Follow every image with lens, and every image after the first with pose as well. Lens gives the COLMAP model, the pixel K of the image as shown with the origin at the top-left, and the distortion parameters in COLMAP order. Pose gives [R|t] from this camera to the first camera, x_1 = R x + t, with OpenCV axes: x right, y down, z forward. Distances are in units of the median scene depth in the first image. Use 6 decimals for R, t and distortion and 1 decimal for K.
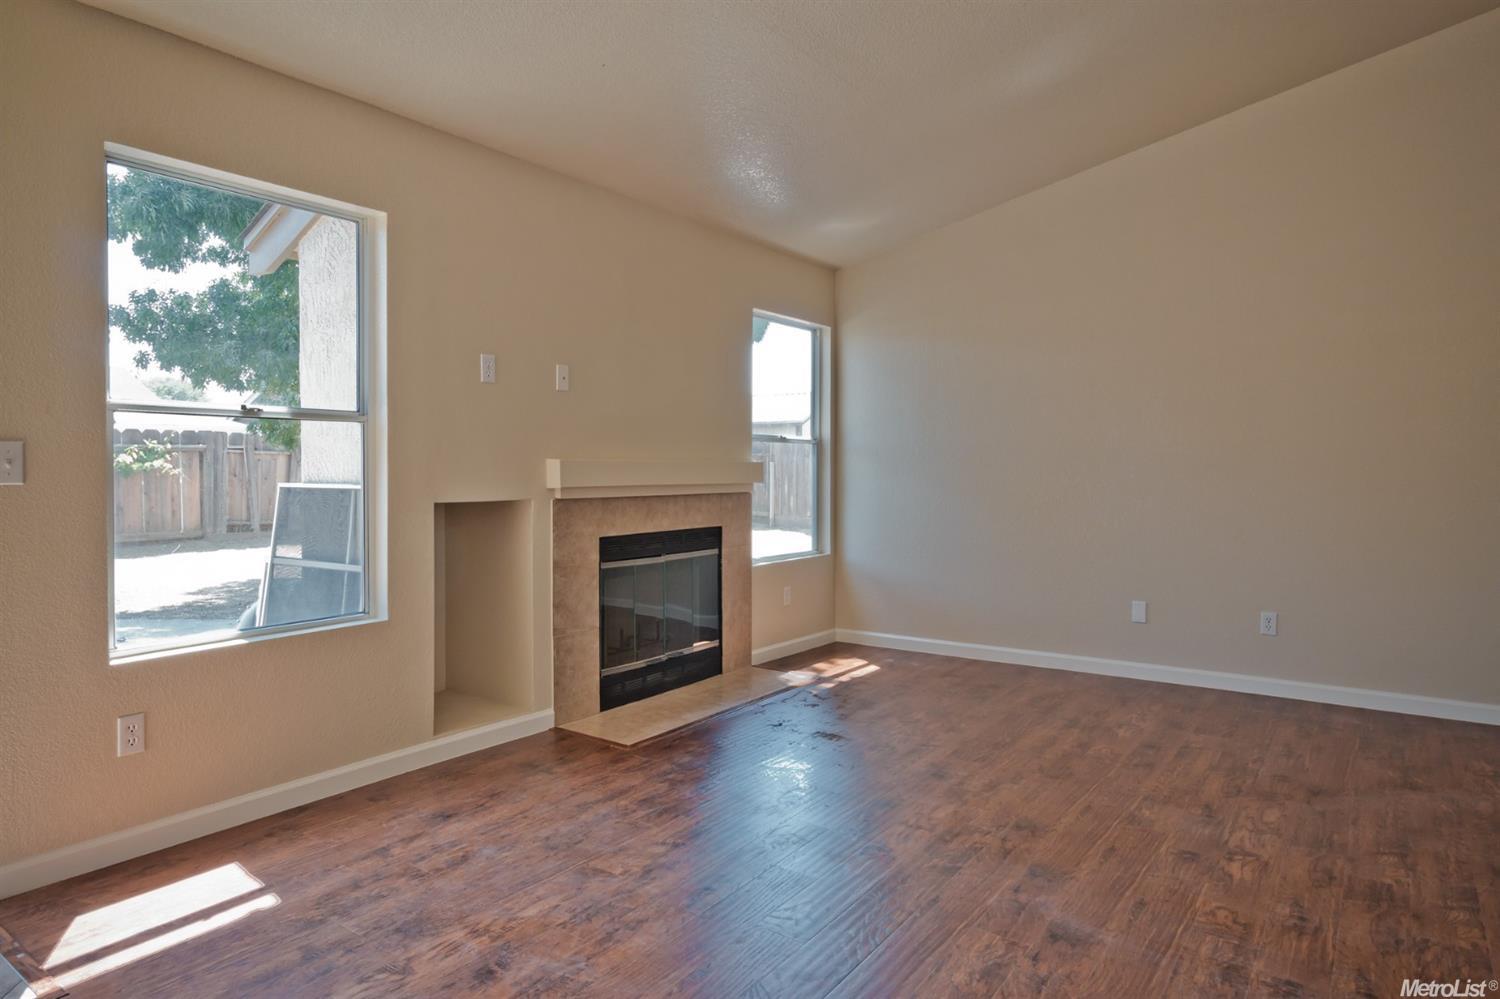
lens RADIAL K [[895.1, 0, 738.6], [0, 895.1, 489.0], [0, 0, 1]] dist [-0.002073, -0.002875]
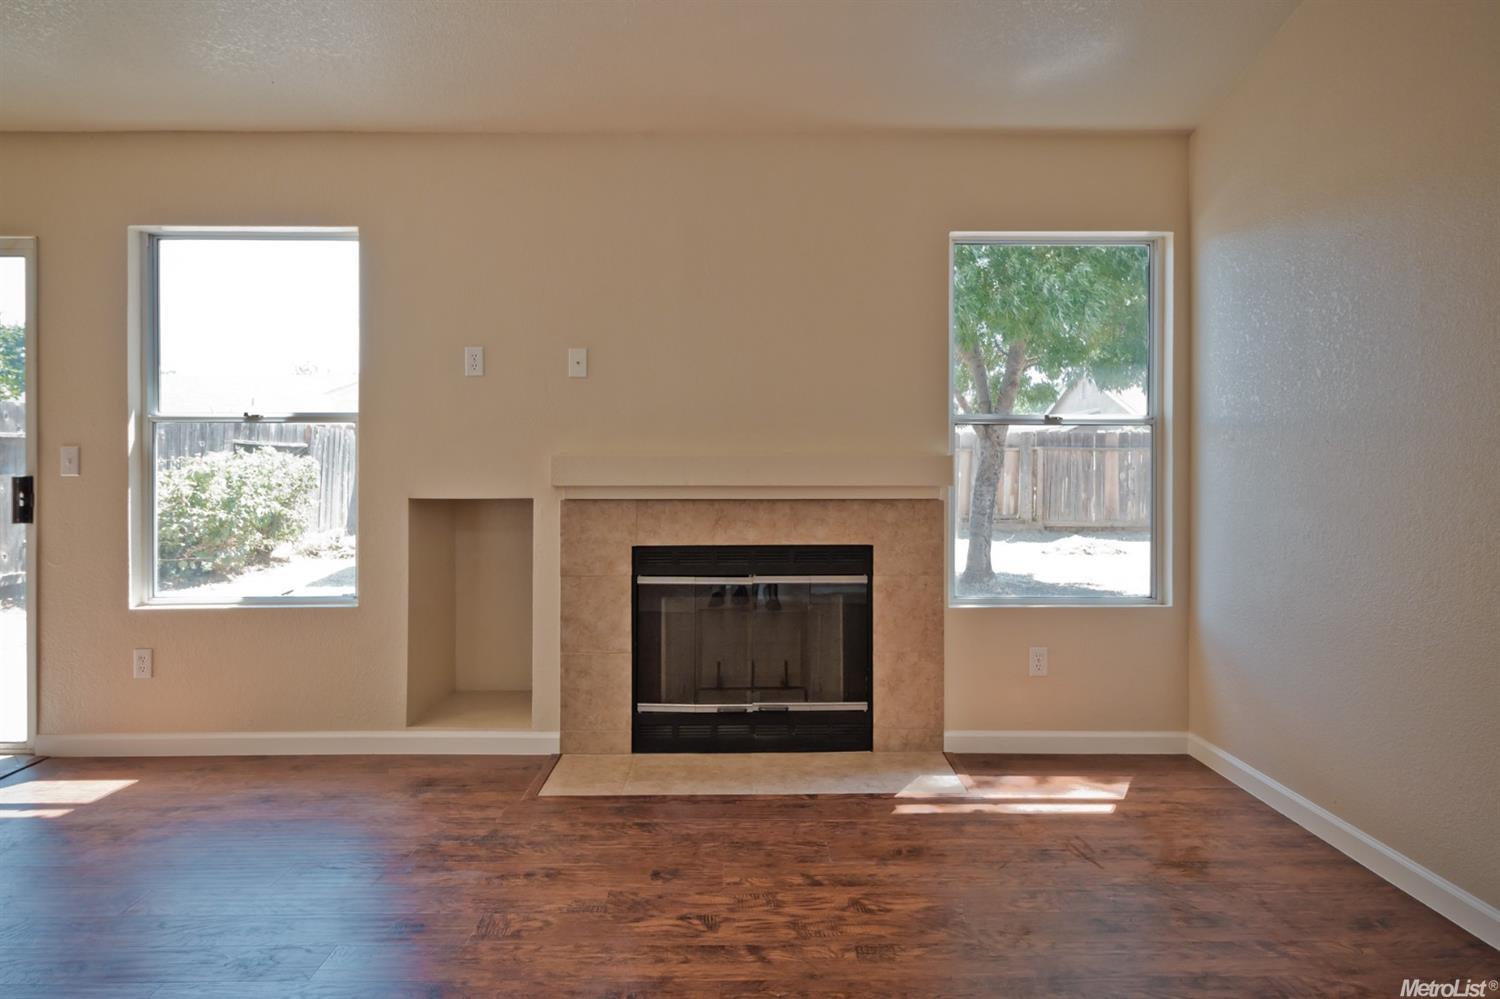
lens RADIAL K [[895.1, 0, 710.8], [0, 895.1, 466.9], [0, 0, 1]] dist [-0.002073, -0.002875]
pose [[0.598085, 0.004364, -0.801421, 0.569125], [-0.018807, 0.999786, -0.008591, -0.014909], [0.801212, 0.020211, 0.598039, 0.551927]]
